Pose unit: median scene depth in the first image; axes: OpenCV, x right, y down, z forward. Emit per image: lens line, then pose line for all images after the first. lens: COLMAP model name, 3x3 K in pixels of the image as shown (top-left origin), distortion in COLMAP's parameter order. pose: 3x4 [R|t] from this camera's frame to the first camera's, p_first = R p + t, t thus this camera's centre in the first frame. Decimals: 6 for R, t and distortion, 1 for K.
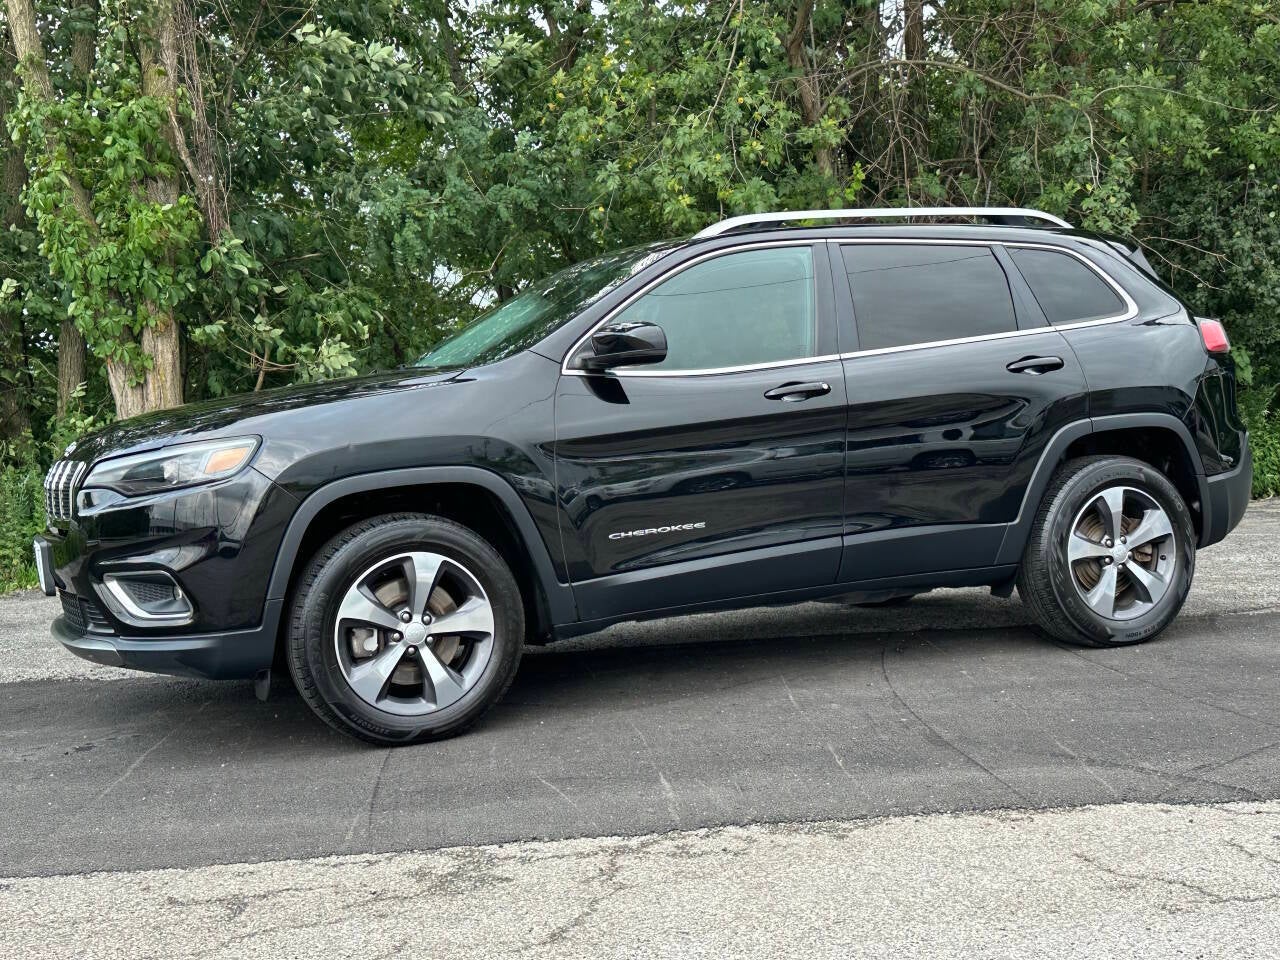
lens RADIAL K [[1635.6, 0, 640.0], [0, 1635.6, 480.0], [0, 0, 1]] dist [0.265576, -0.691363]
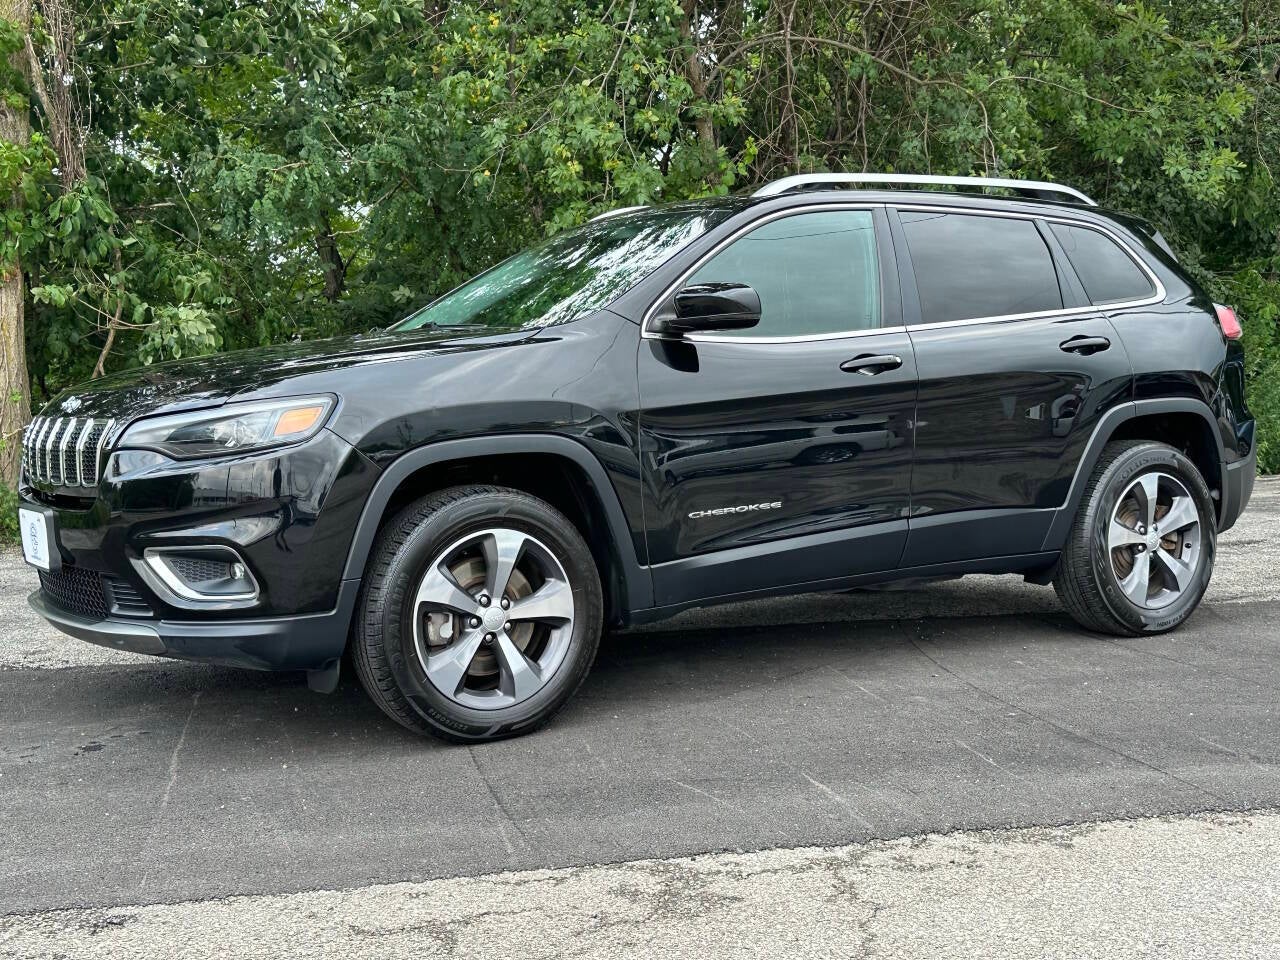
lens RADIAL K [[1635.6, 0, 640.0], [0, 1635.6, 480.0], [0, 0, 1]] dist [0.265576, -0.691363]
pose [[0.986515, 0.019256, 0.162533, -0.205455], [-0.020838, 0.999751, 0.008029, 0.008270], [-0.162338, -0.011307, 0.986670, 0.100521]]
